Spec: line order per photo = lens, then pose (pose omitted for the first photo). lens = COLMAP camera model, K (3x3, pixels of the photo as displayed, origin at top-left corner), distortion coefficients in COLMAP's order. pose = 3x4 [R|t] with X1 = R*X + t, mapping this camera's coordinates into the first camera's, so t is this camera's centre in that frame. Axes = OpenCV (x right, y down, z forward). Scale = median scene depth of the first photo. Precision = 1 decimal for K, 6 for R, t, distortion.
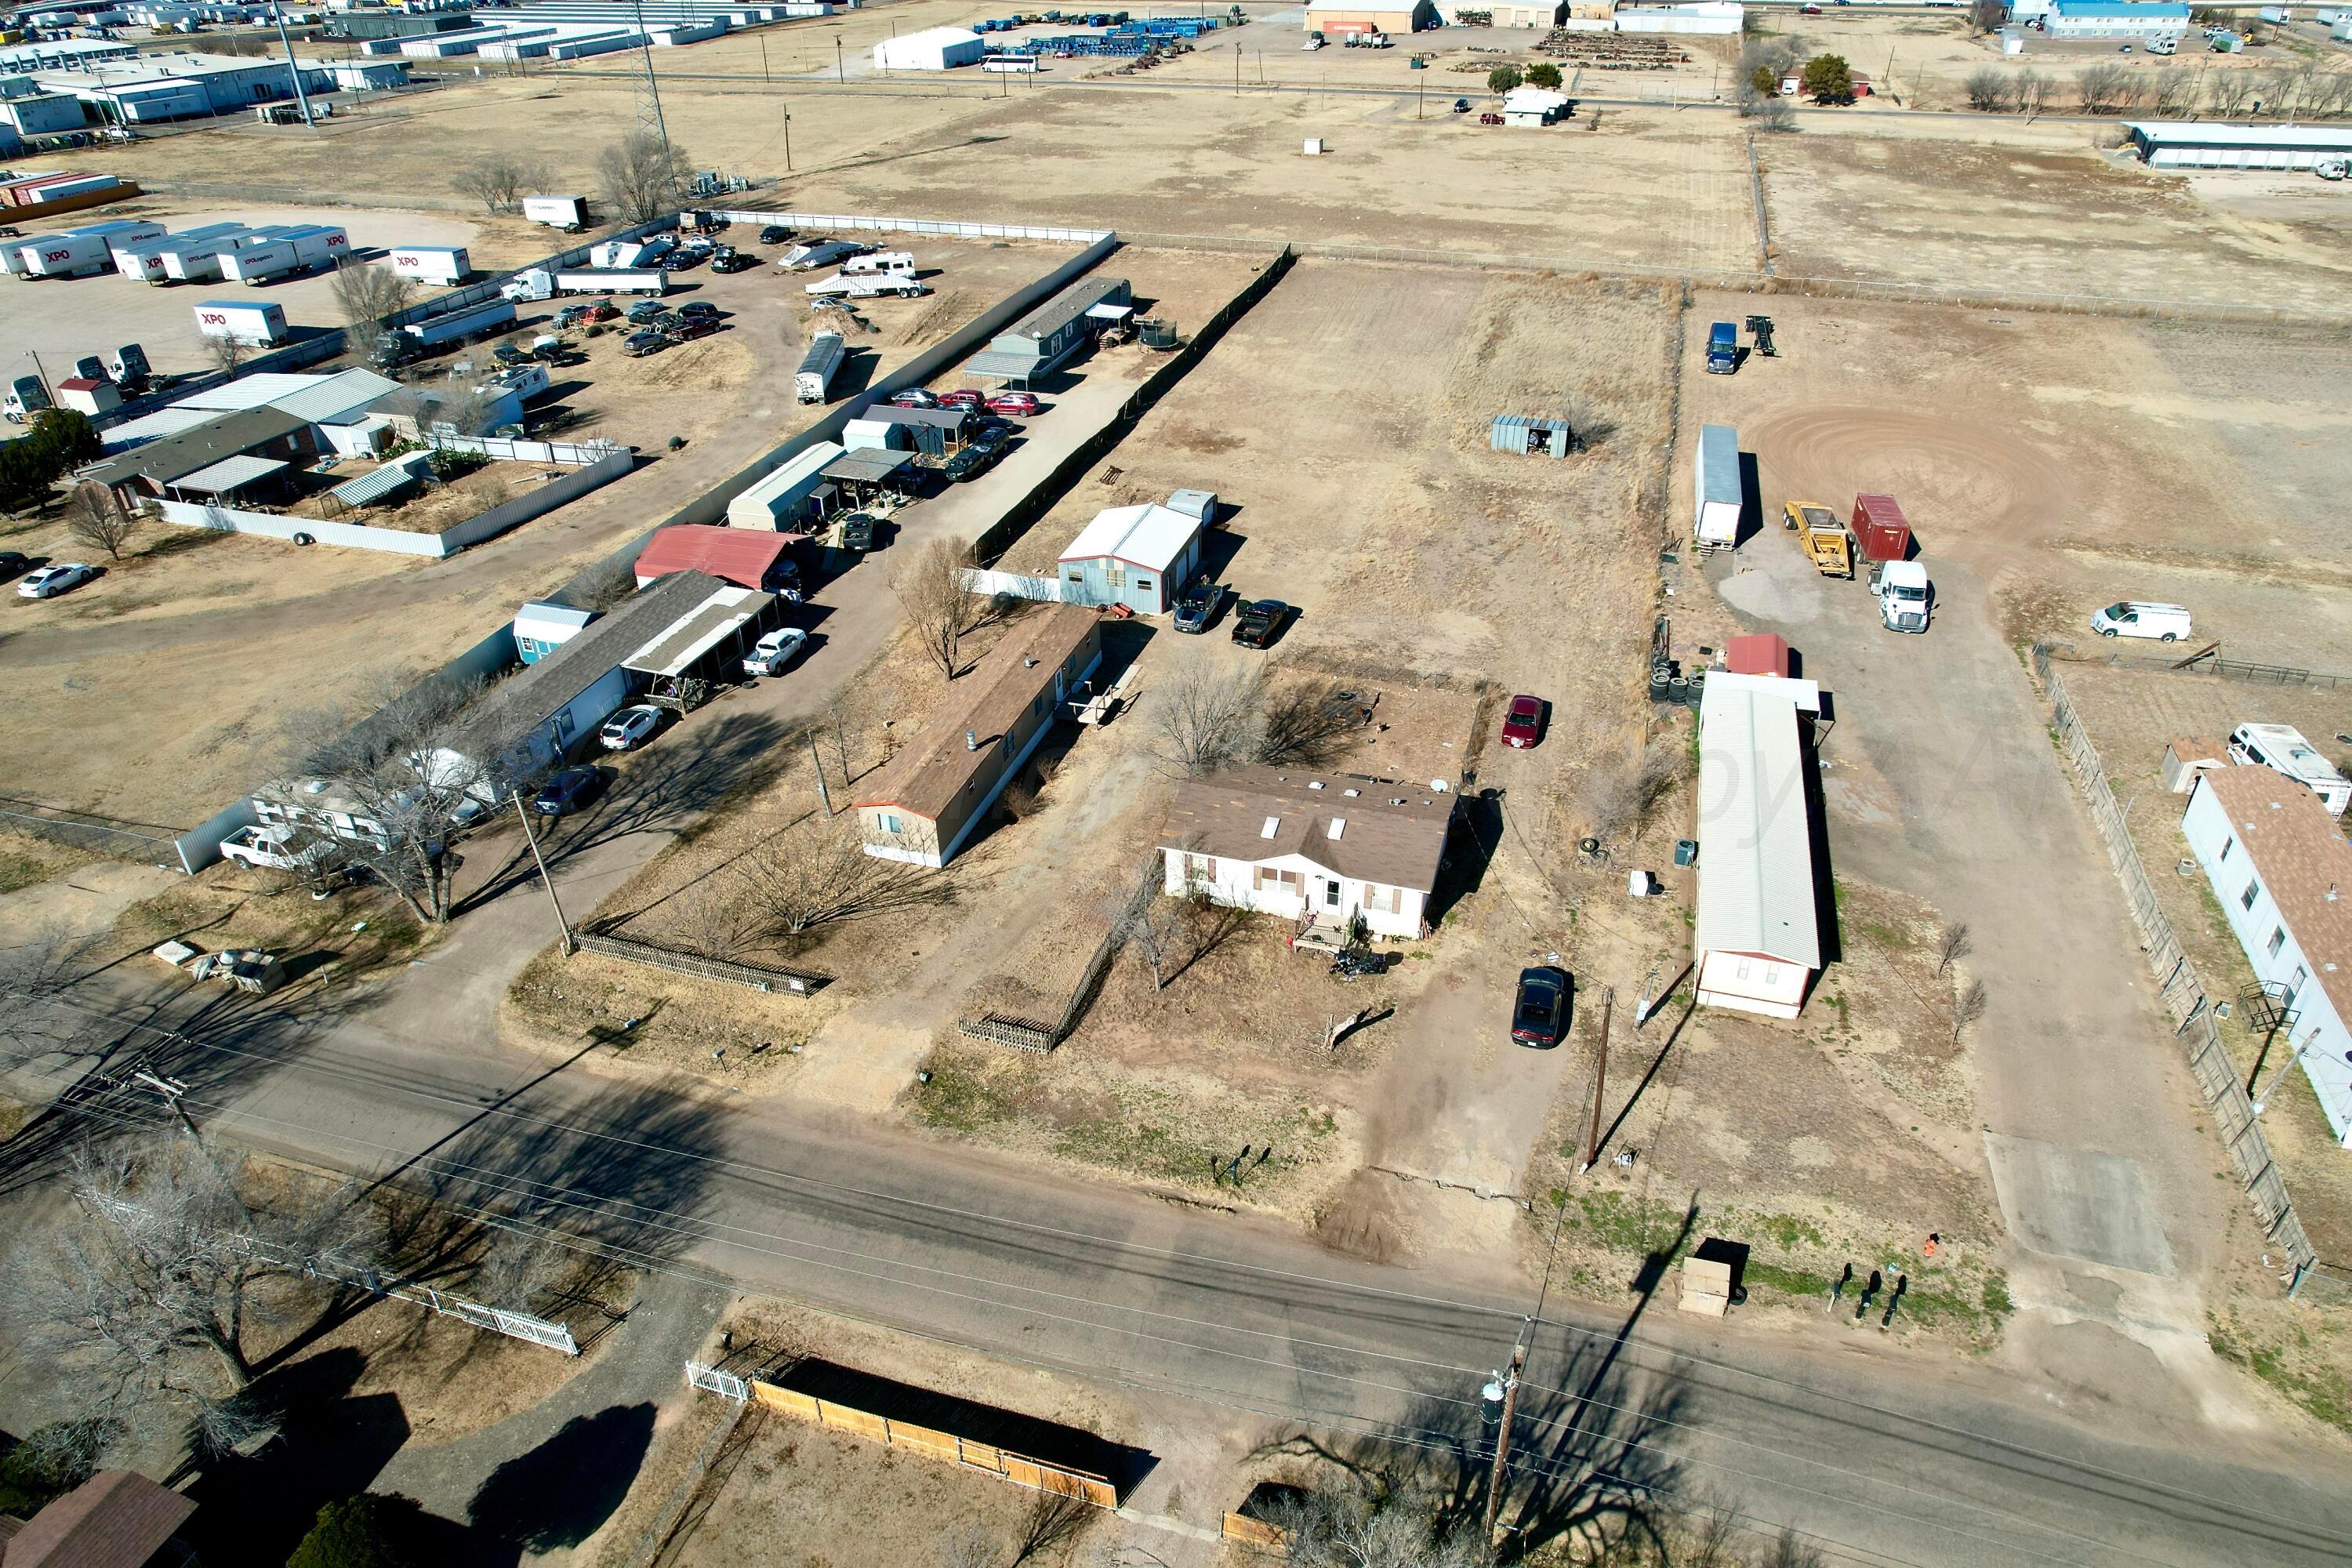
lens RADIAL K [[1498.9, 0, 1196.6], [0, 1498.9, 788.3], [0, 0, 1]] dist [-0.073552, 0.061004]
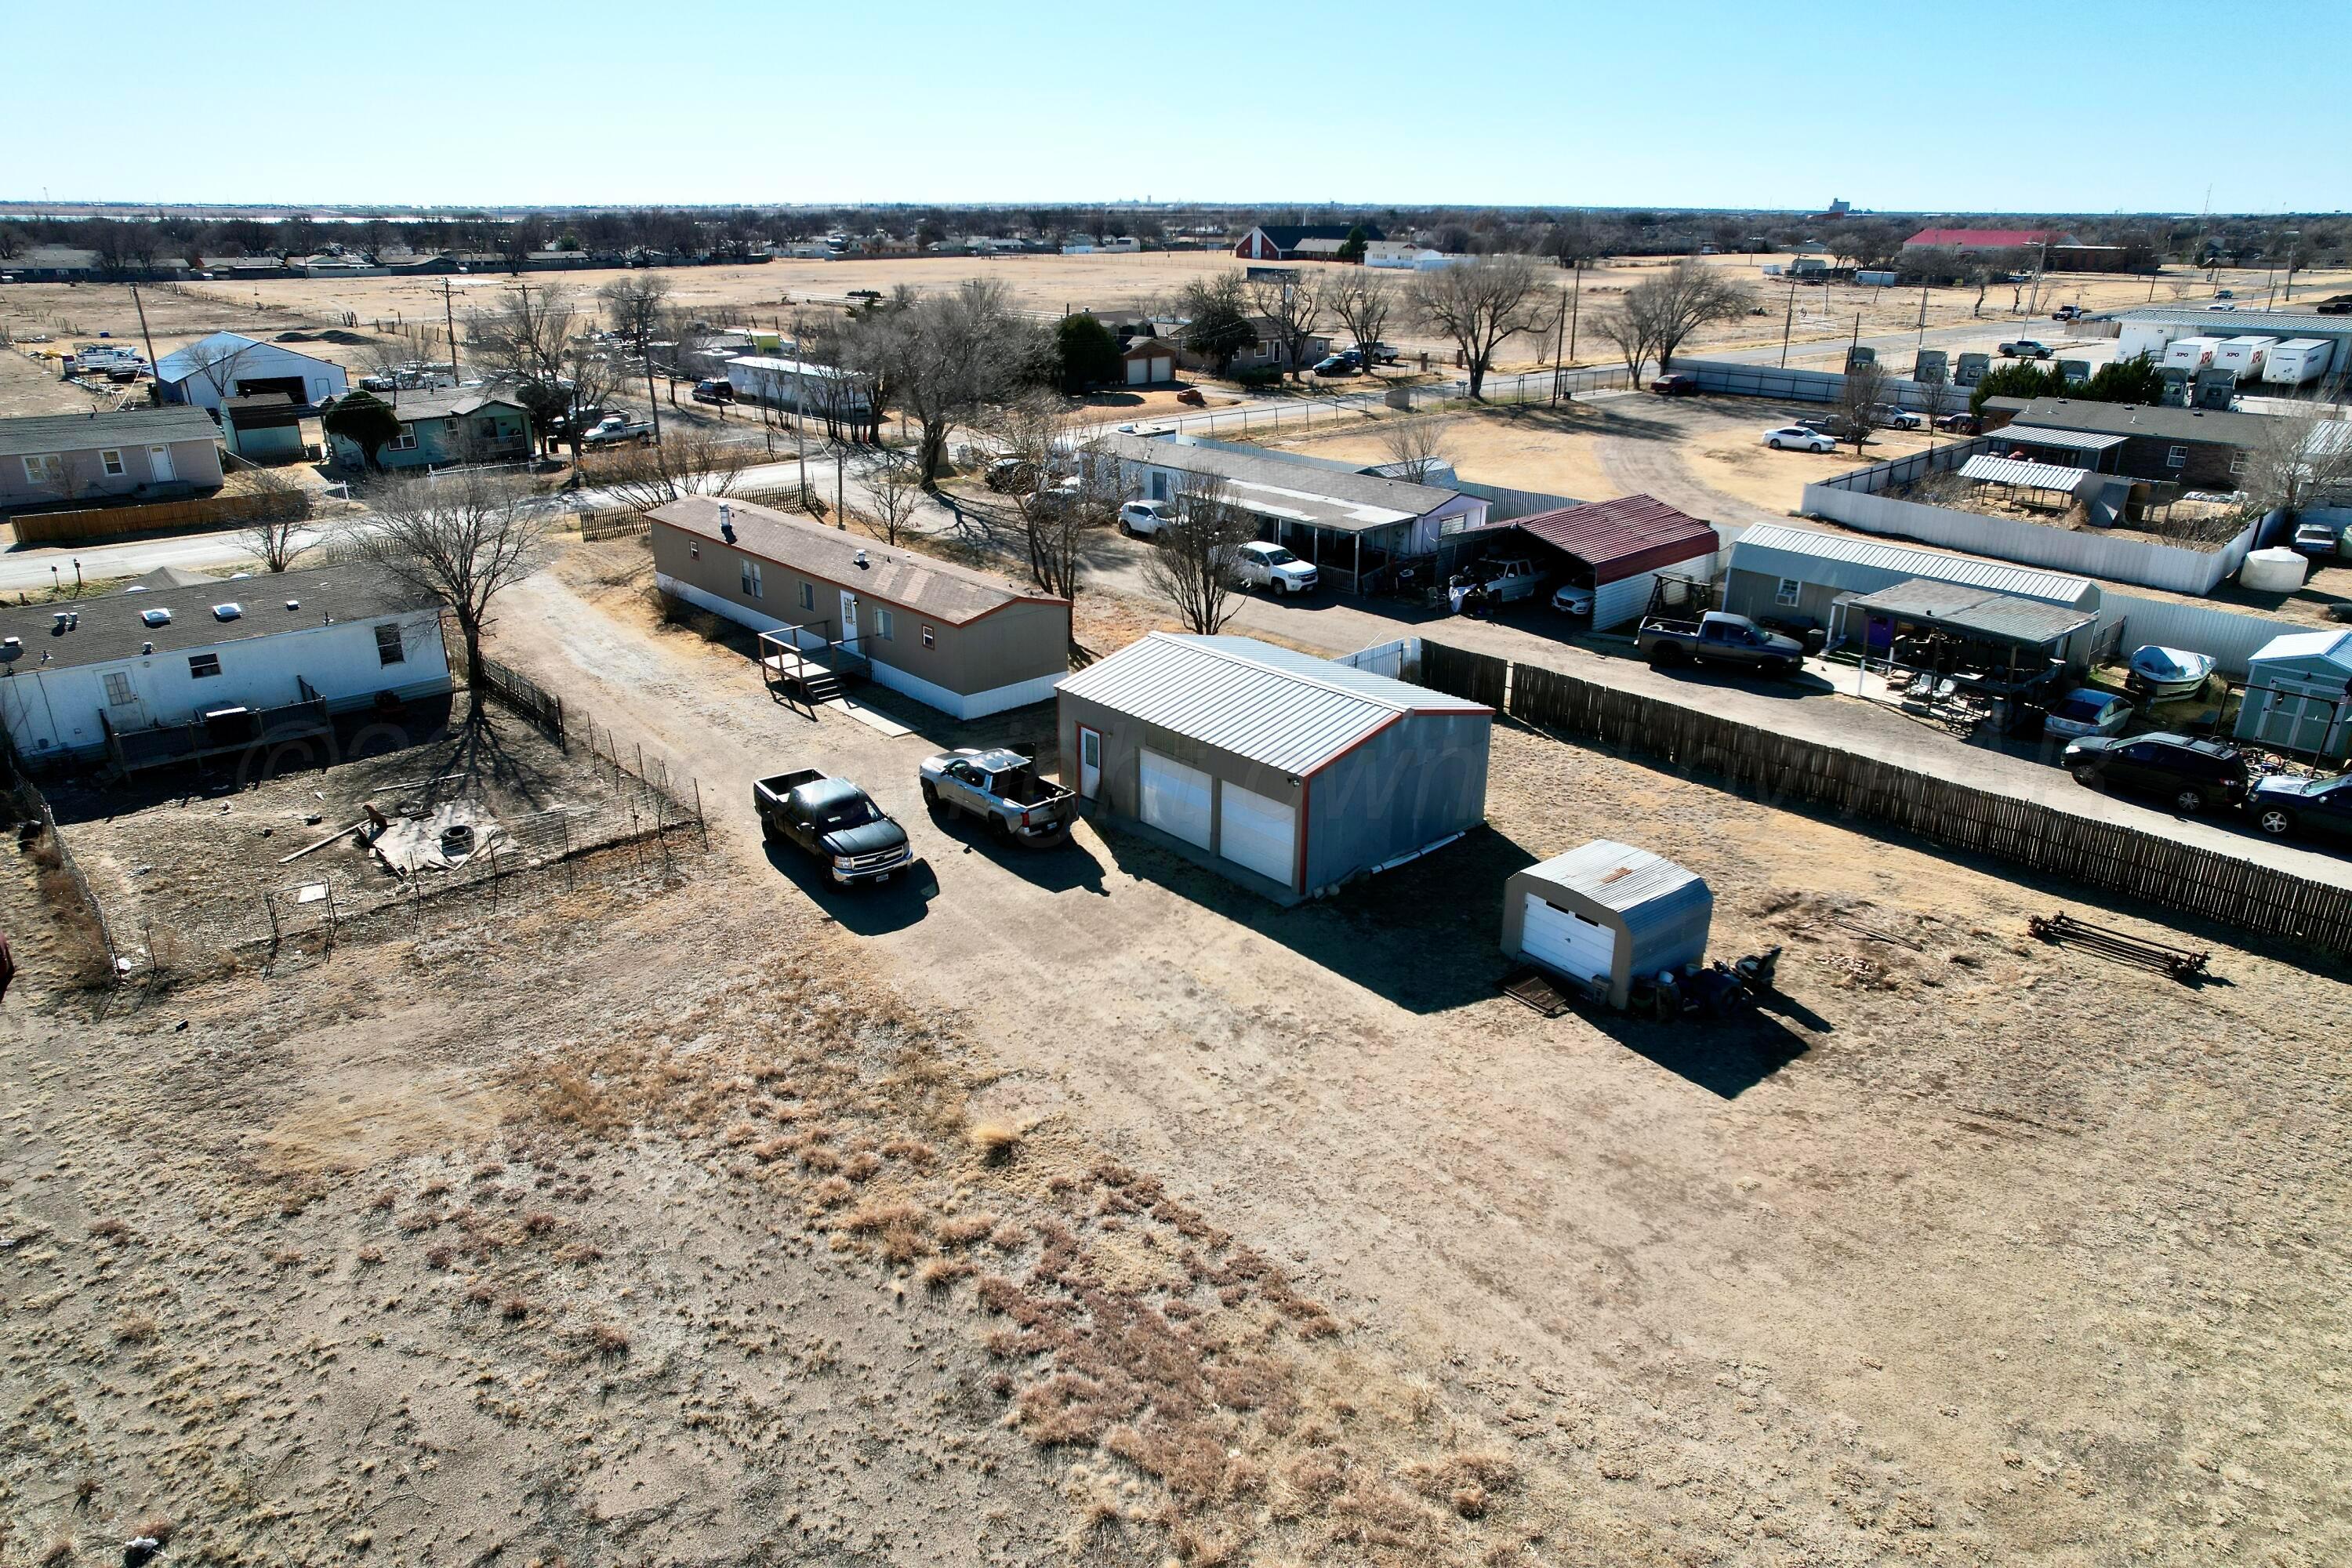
lens RADIAL K [[1498.9, 0, 1196.6], [0, 1498.9, 788.3], [0, 0, 1]] dist [-0.073552, 0.061004]
pose [[-0.509453, 0.319062, -0.799160, 0.304487], [-0.459367, 0.684470, 0.566112, -0.383752], [0.727626, 0.655515, -0.202139, 1.136847]]
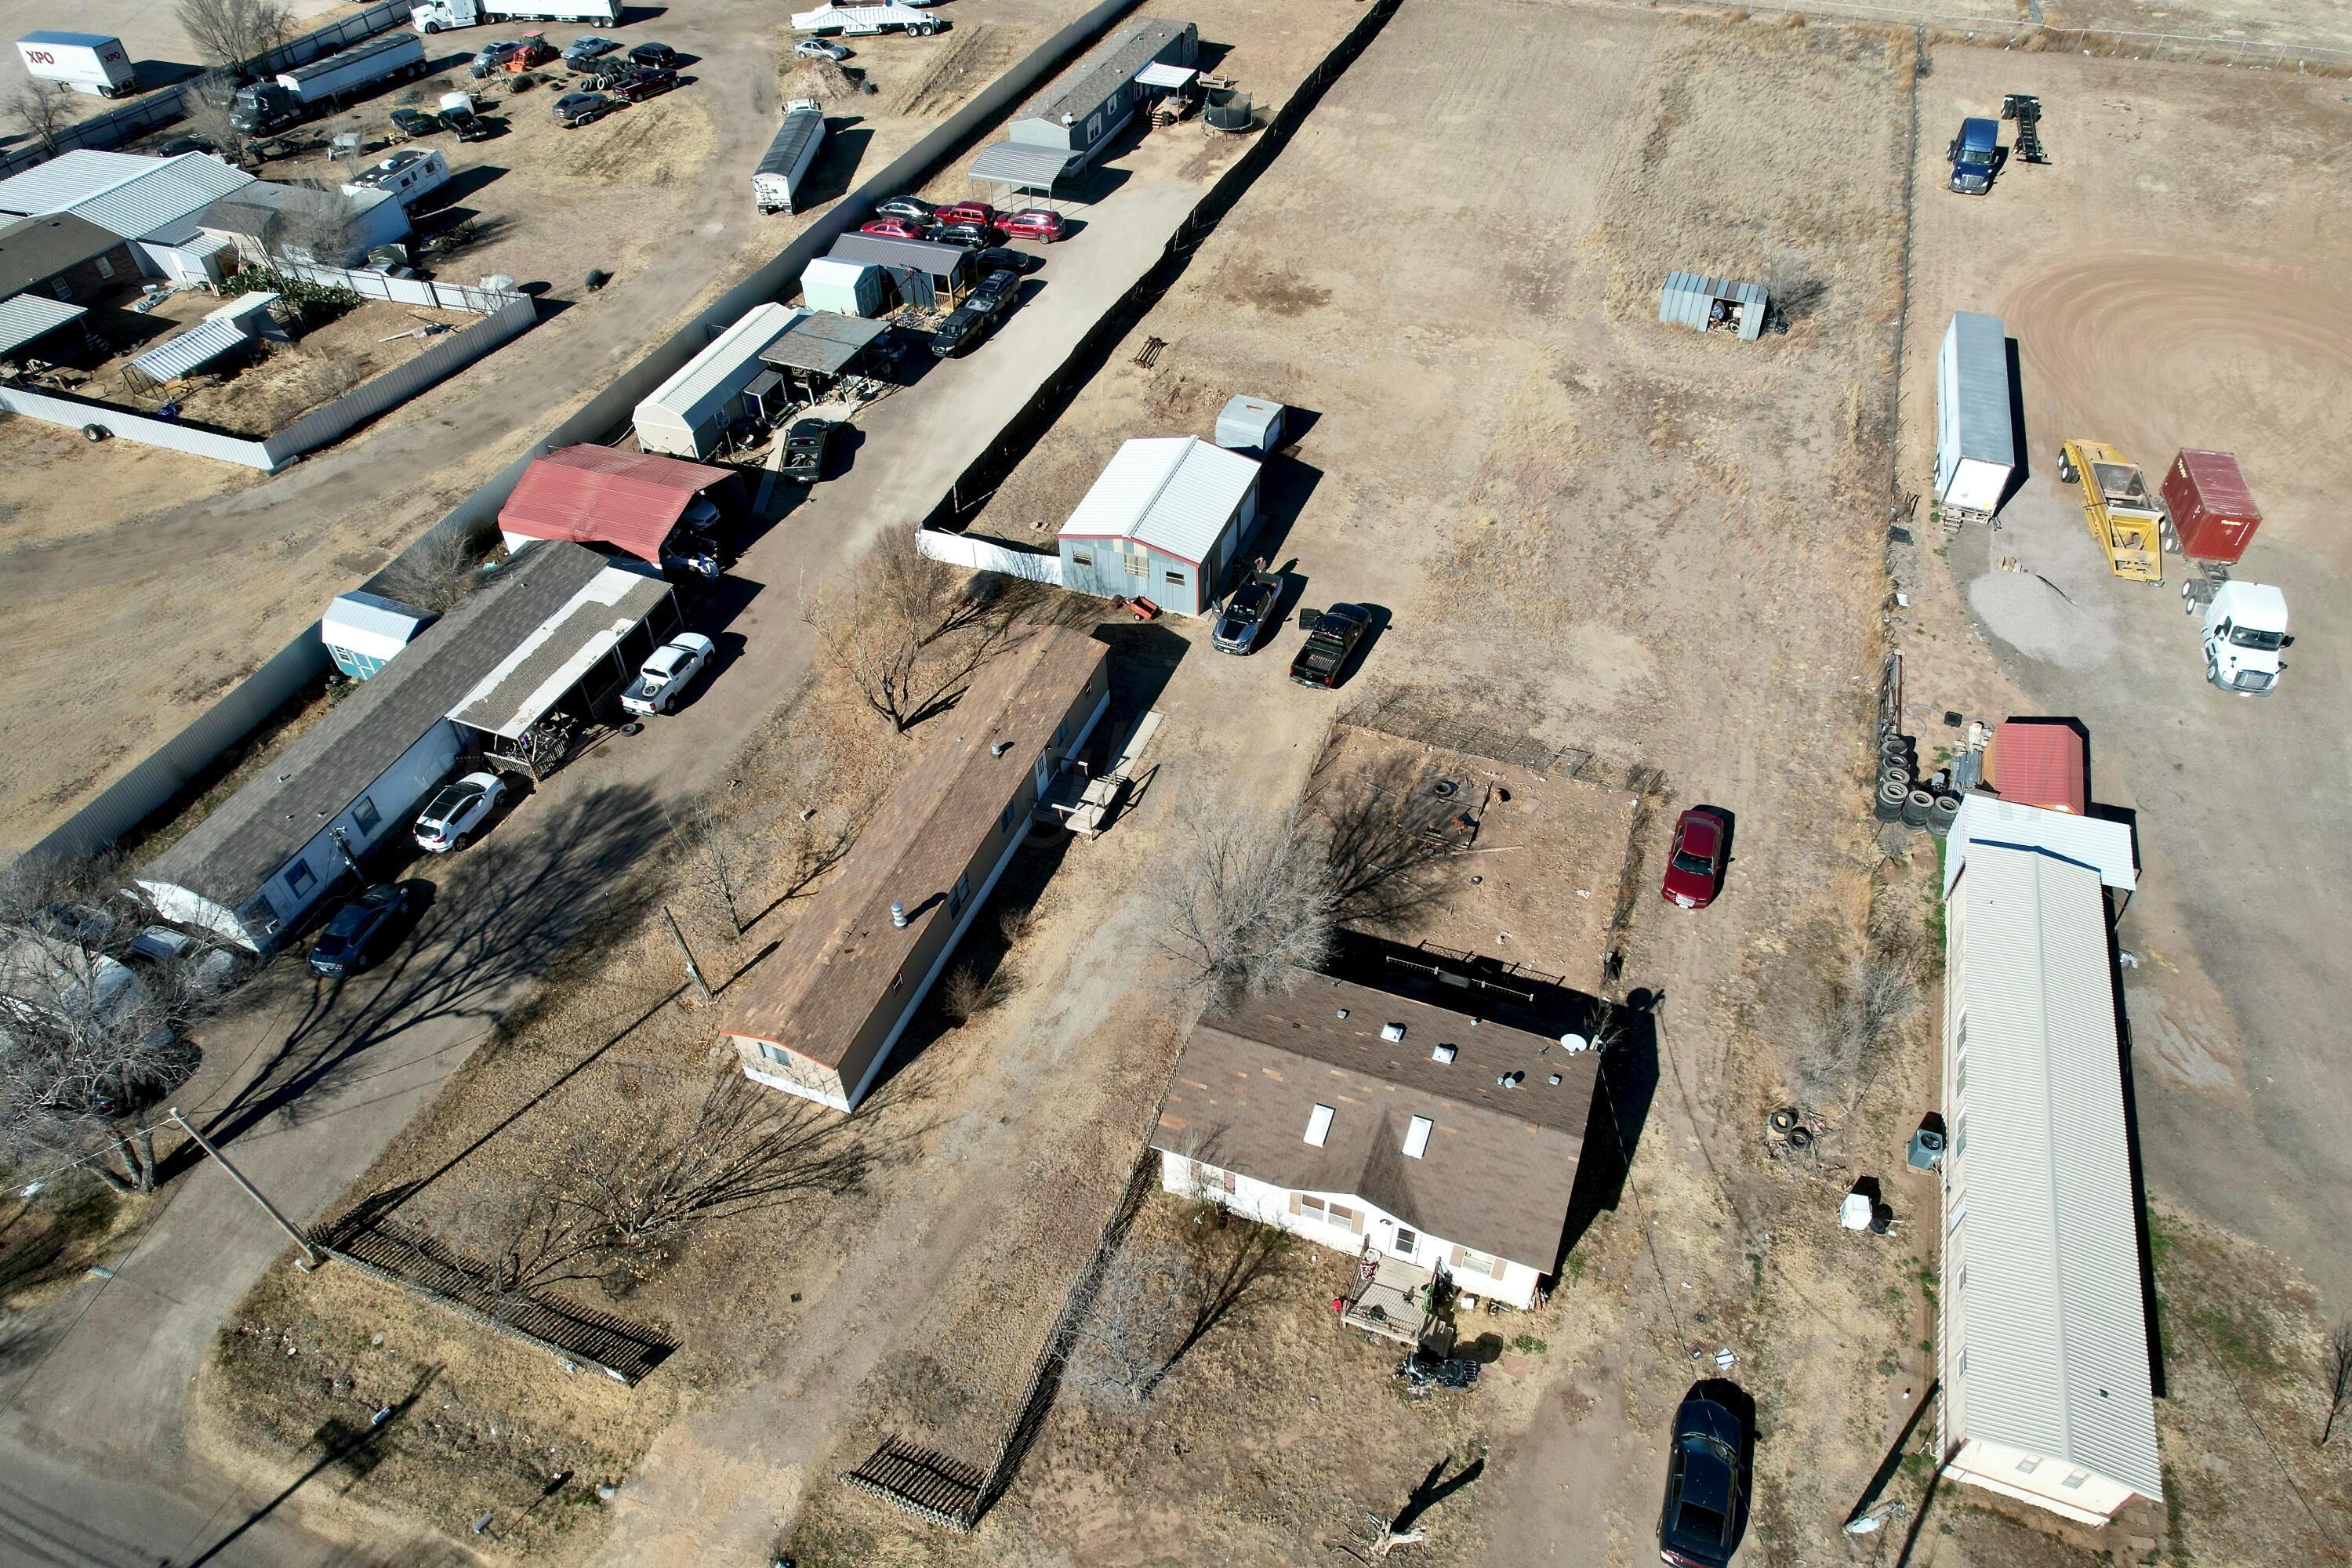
lens RADIAL K [[1487.5, 0, 1193.2], [0, 1487.5, 804.7], [0, 0, 1]] dist [-0.081976, 0.074102]
pose [[0.997887, 0.044343, -0.047488, 0.013143], [-0.032718, 0.974416, 0.222358, -0.191190], [0.056133, -0.220334, 0.973808, 0.278864]]
